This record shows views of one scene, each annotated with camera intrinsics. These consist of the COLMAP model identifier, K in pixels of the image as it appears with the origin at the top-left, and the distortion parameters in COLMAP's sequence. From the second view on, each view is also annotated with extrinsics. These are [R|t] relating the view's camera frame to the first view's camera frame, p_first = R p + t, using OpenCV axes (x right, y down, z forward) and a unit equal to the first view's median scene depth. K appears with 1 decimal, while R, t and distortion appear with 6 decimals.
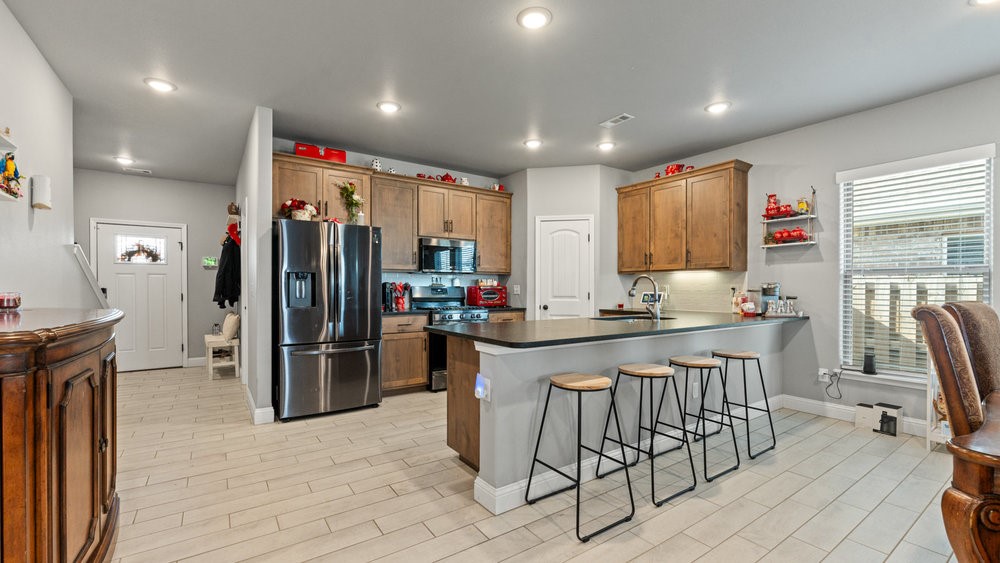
lens RADIAL K [[412.0, 0, 495.4], [0, 412.0, 289.5], [0, 0, 1]] dist [-0.002880, -0.000142]
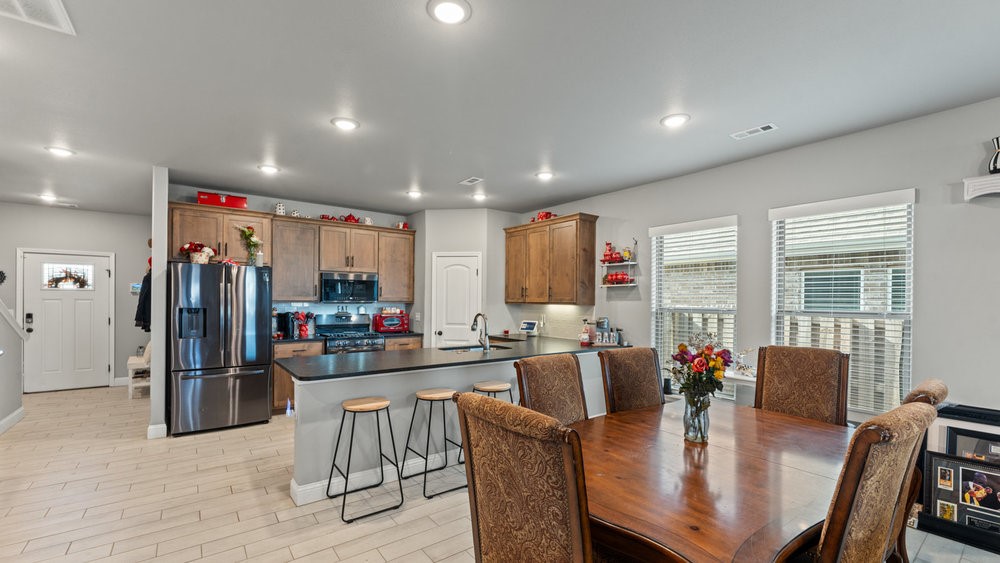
lens RADIAL K [[418.6, 0, 501.8], [0, 418.6, 297.8], [0, 0, 1]] dist [0.000020, 0.000006]
pose [[0.998922, 0.007278, 0.045835, 0.267713], [-0.006988, 0.999954, -0.006495, -0.053330], [-0.045880, 0.006168, 0.998928, -0.172477]]
